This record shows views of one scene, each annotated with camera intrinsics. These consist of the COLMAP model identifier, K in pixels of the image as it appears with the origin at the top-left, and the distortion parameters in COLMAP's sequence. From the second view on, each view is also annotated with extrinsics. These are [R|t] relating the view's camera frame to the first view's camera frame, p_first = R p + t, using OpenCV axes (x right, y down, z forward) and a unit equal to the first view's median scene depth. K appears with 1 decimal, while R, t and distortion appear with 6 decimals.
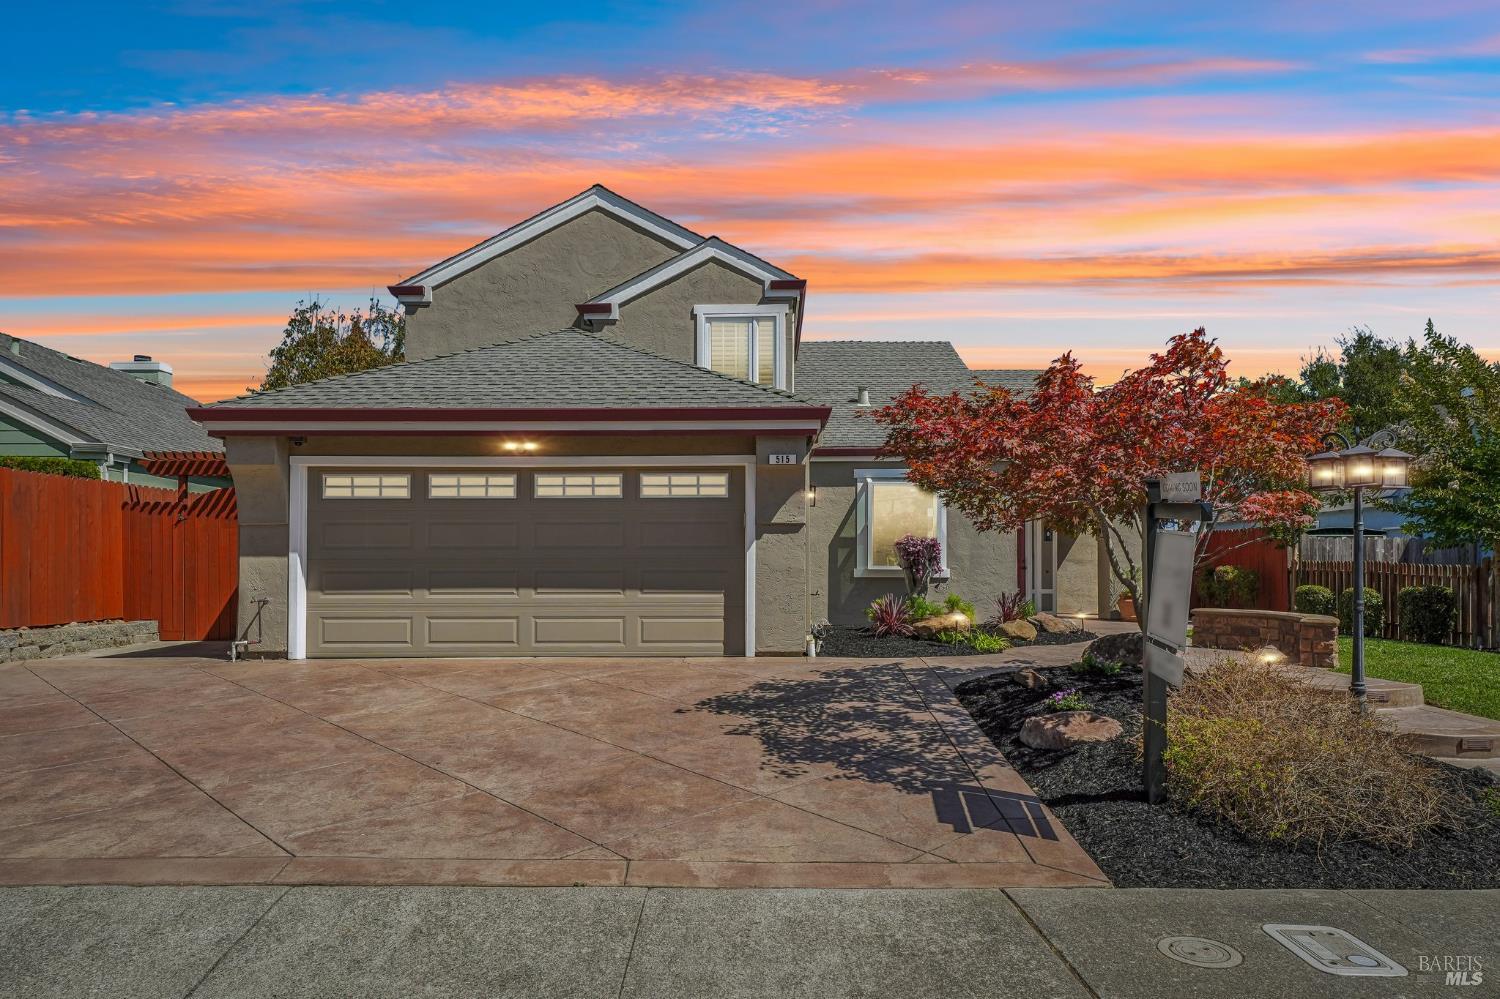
lens RADIAL K [[1045.2, 0, 743.5], [0, 1045.2, 542.3], [0, 0, 1]] dist [0.044834, 0.001329]
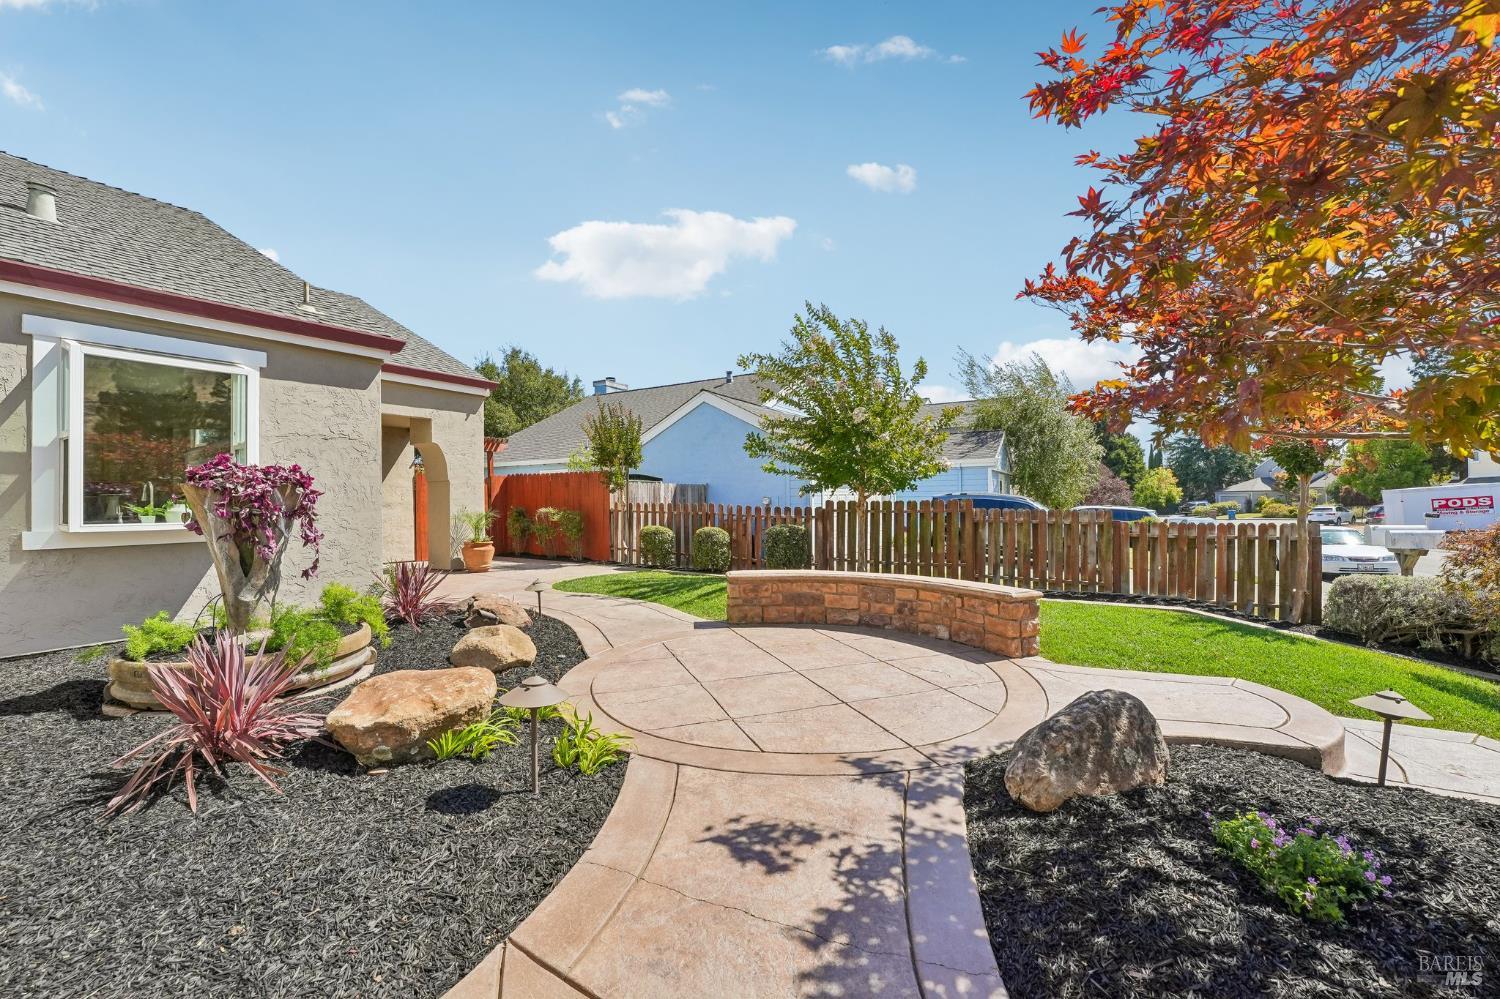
lens RADIAL K [[609.1, 0, 746.9], [0, 609.1, 498.6], [0, 0, 1]] dist [-0.022114, -0.000001]
pose [[0.525925, -0.003766, 0.850523, 0.049851], [-0.013182, 0.999834, 0.012578, 0.003283], [-0.850429, -0.017827, 0.525788, 0.553158]]
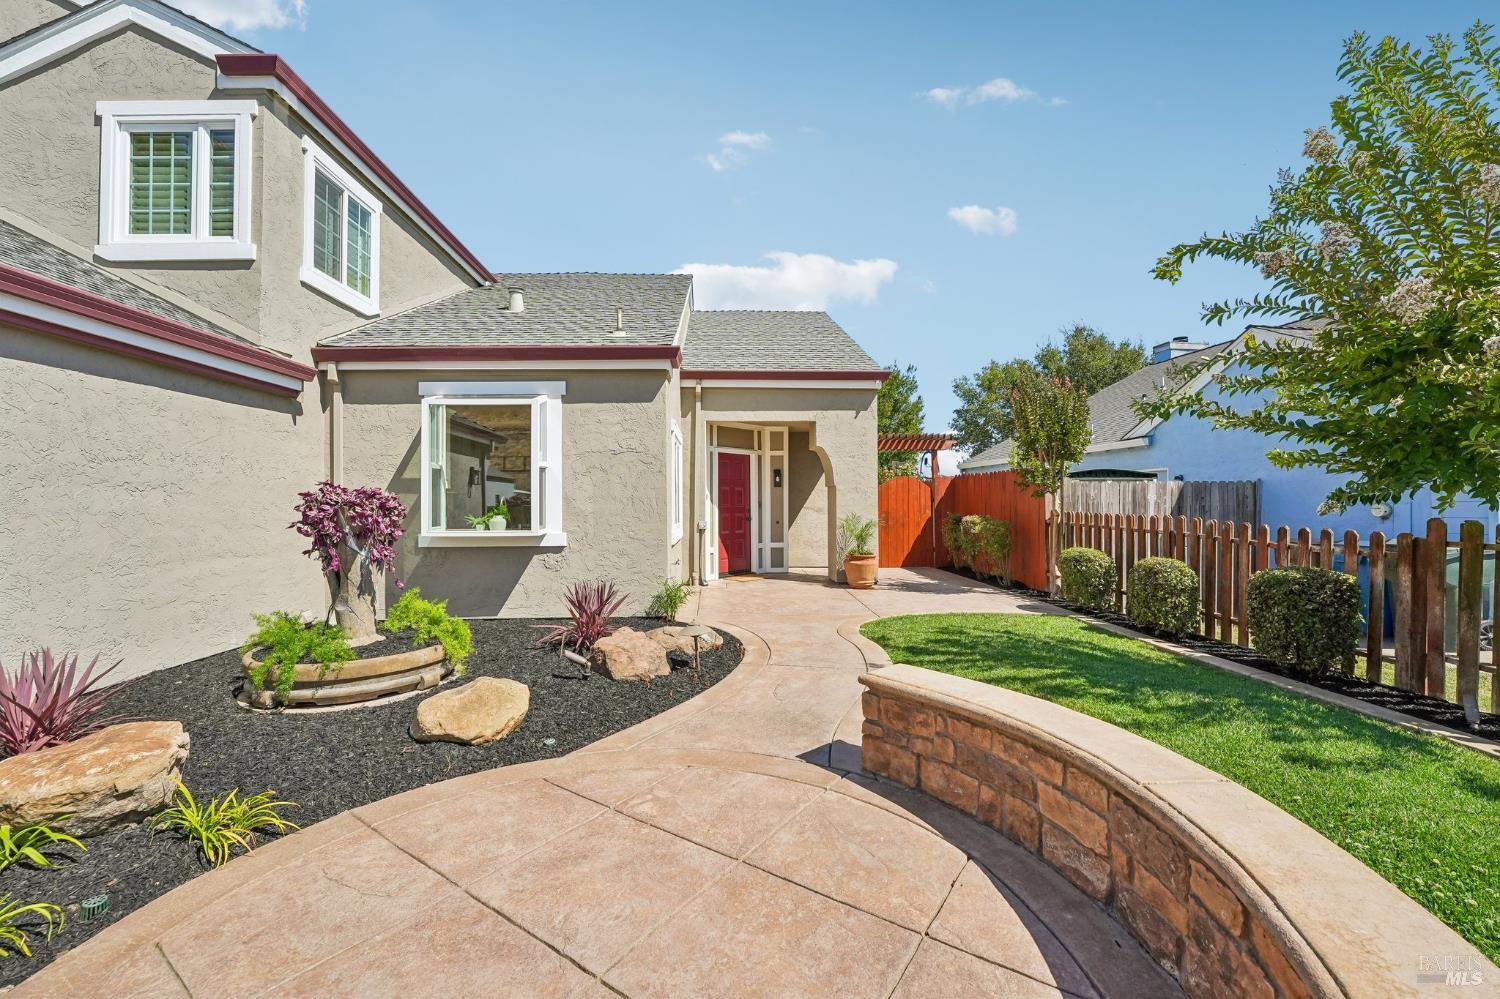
lens RADIAL K [[609.1, 0, 746.9], [0, 609.1, 498.6], [0, 0, 1]] dist [-0.022114, -0.000001]
pose [[0.998420, -0.007910, 0.055628, 0.268738], [0.006724, 0.999747, 0.021477, -0.003322], [-0.055783, -0.021069, 0.998221, 0.566358]]
